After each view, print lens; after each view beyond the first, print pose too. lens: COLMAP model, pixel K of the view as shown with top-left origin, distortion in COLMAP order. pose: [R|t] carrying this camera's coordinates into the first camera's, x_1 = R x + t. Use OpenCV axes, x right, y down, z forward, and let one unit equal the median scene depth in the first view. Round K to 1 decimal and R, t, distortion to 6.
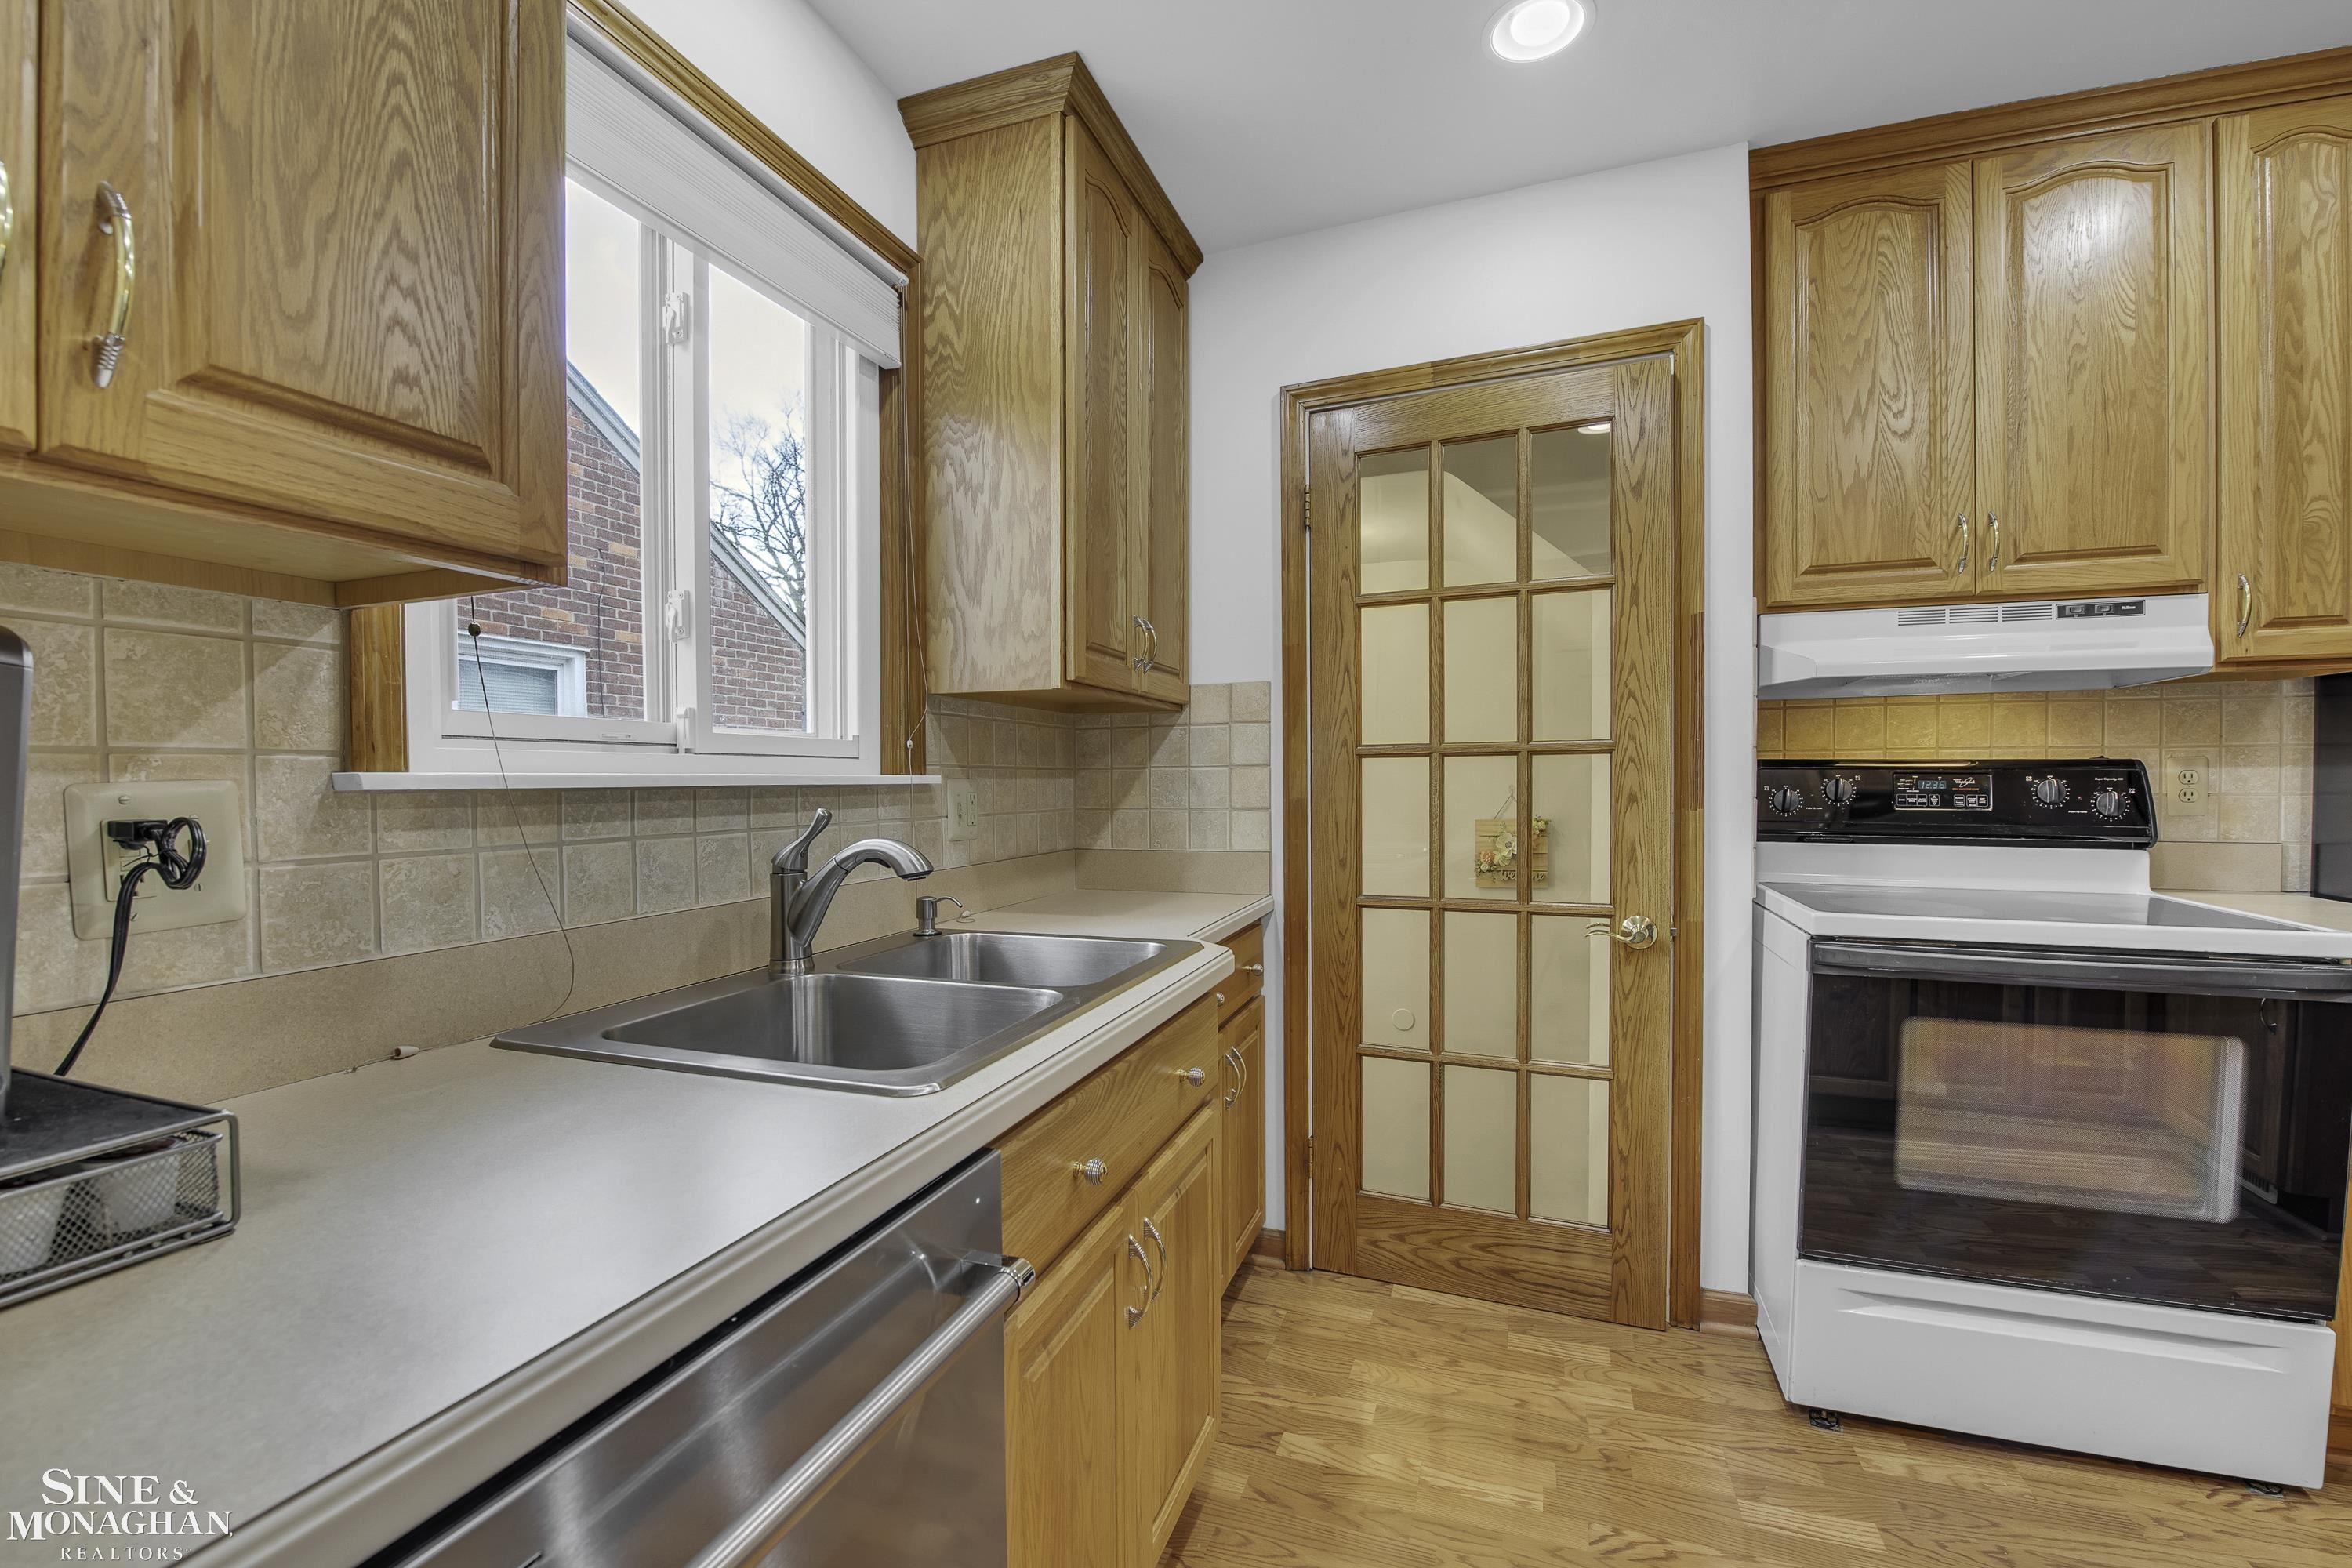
lens RADIAL K [[991.5, 0, 1180.3], [0, 991.5, 793.7], [0, 0, 1]] dist [-0.002597, -0.004749]
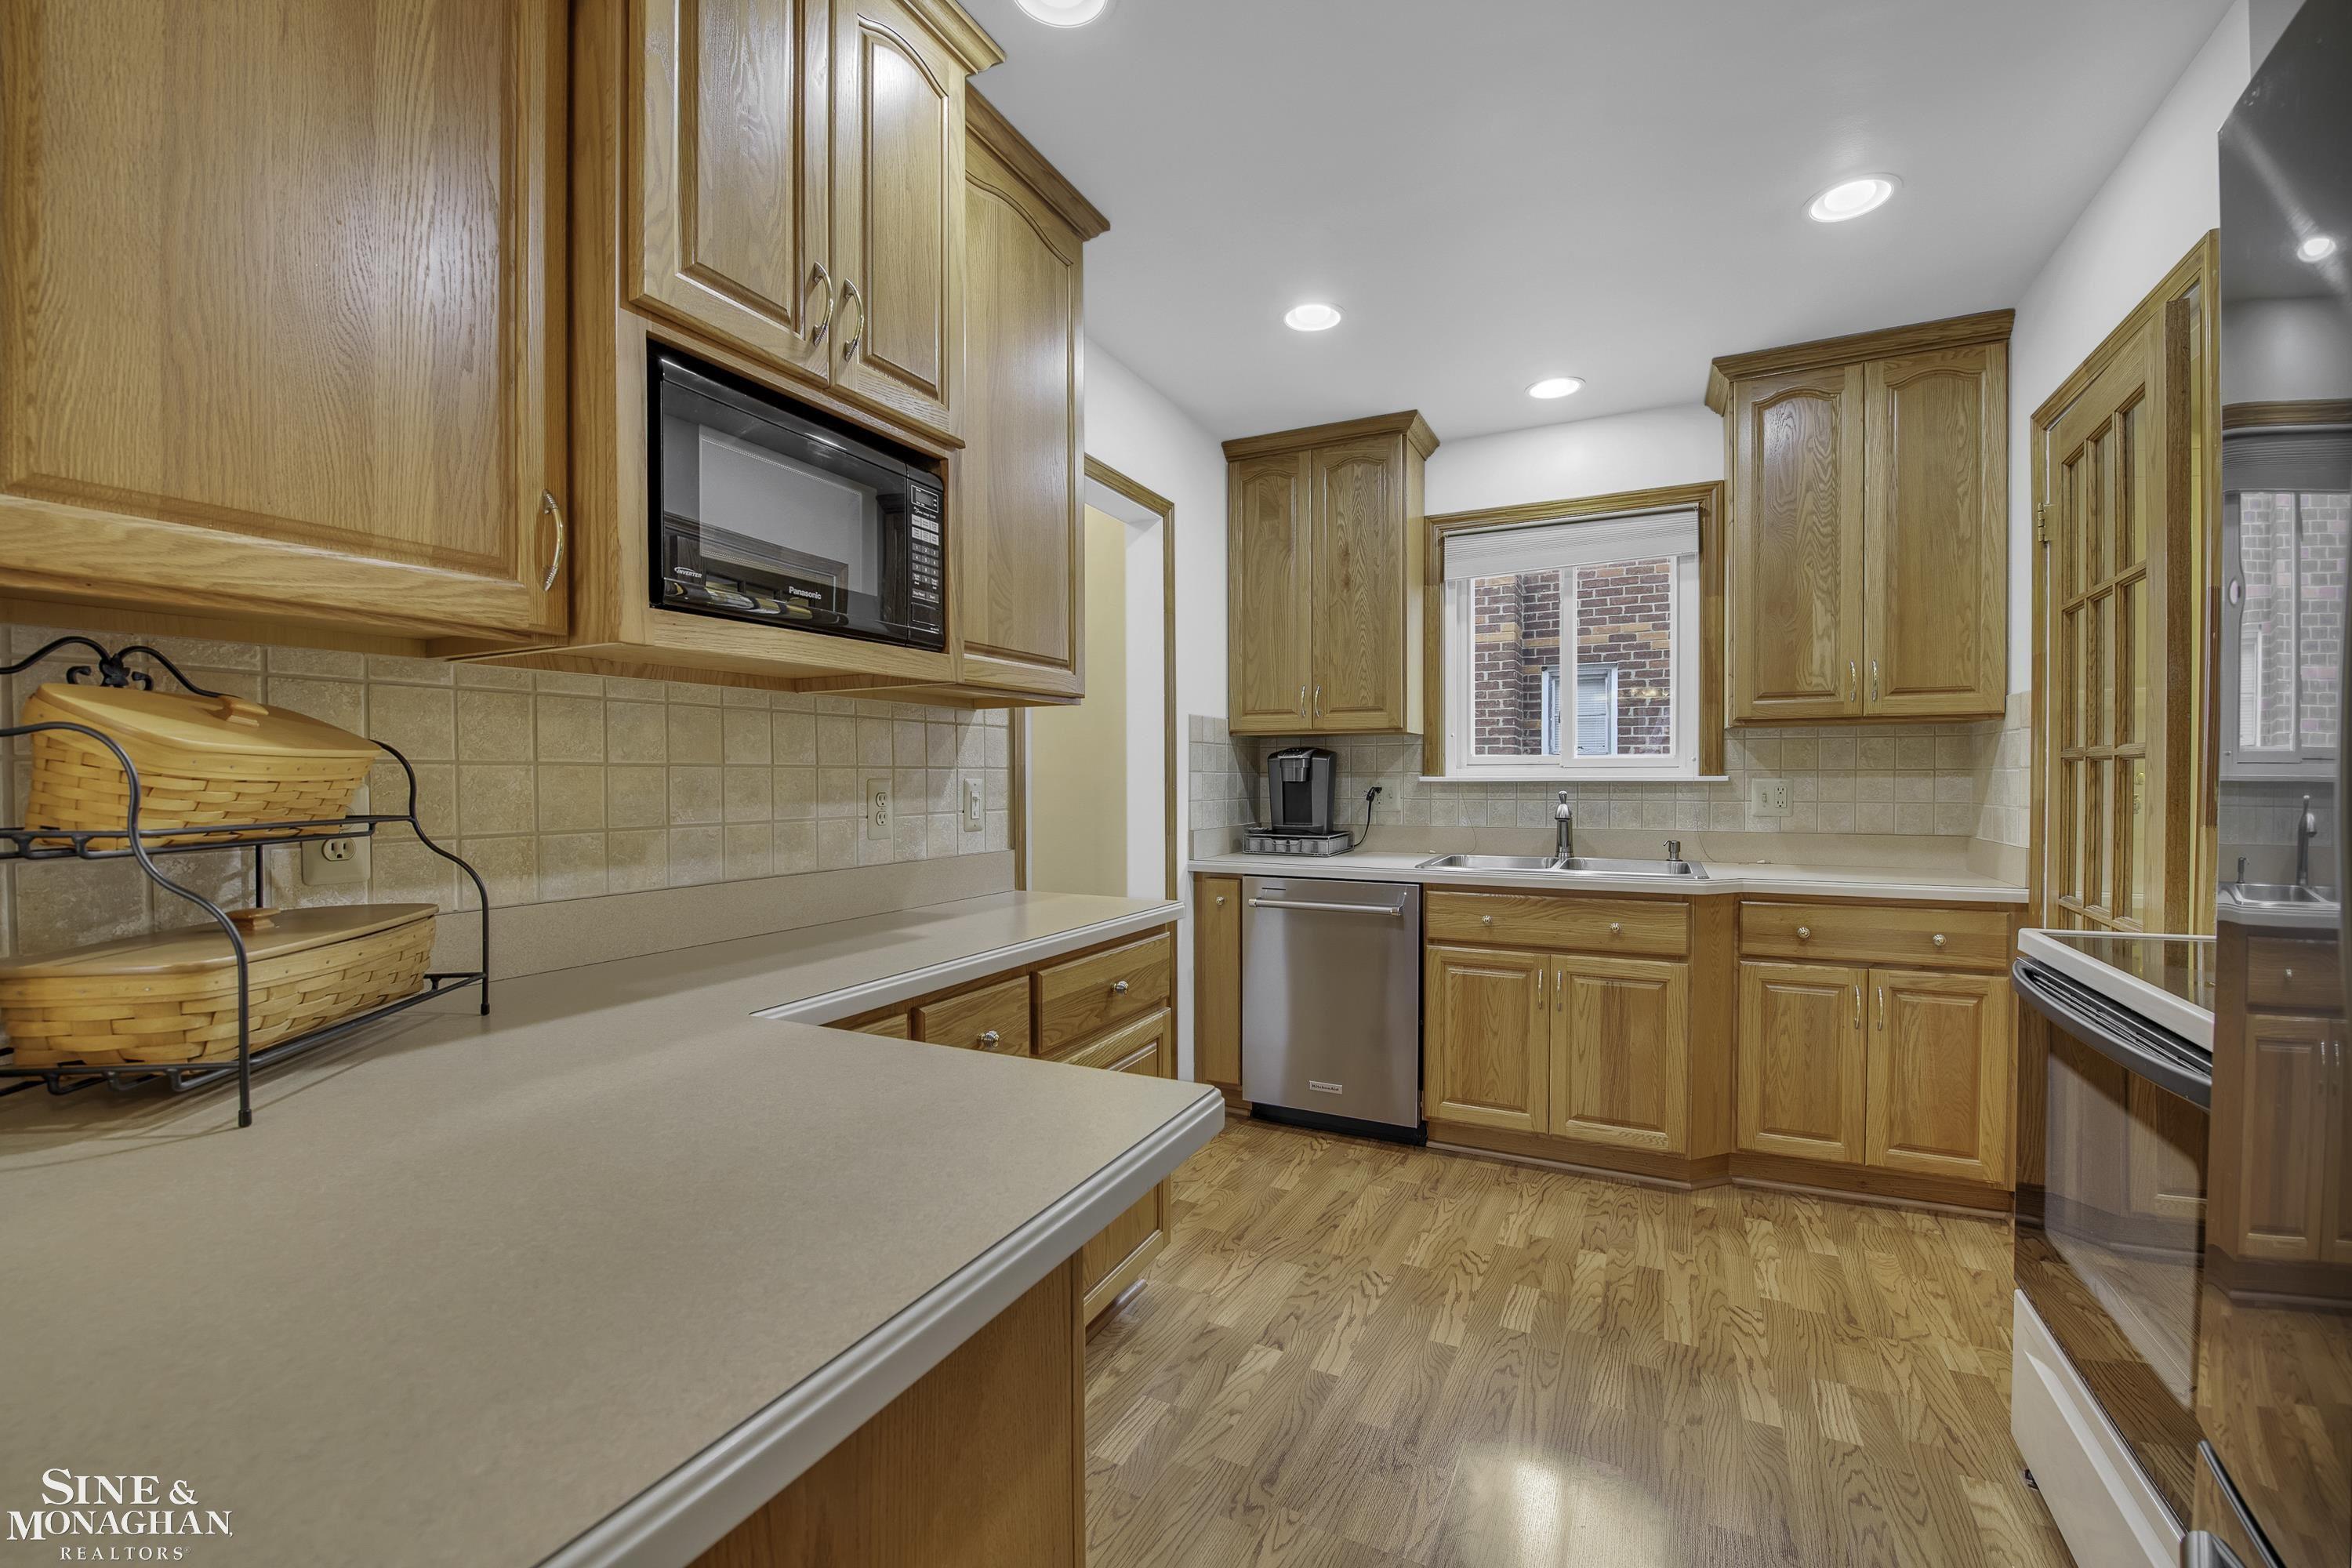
lens RADIAL K [[983.1, 0, 1176.0], [0, 983.1, 784.0], [0, 0, 1]] dist [0.000897, -0.007393]
pose [[-0.150042, 0.018701, -0.988503, 1.715833], [-0.005817, 0.999787, 0.019798, -0.035684], [0.988663, 0.008720, -0.149901, 0.335888]]
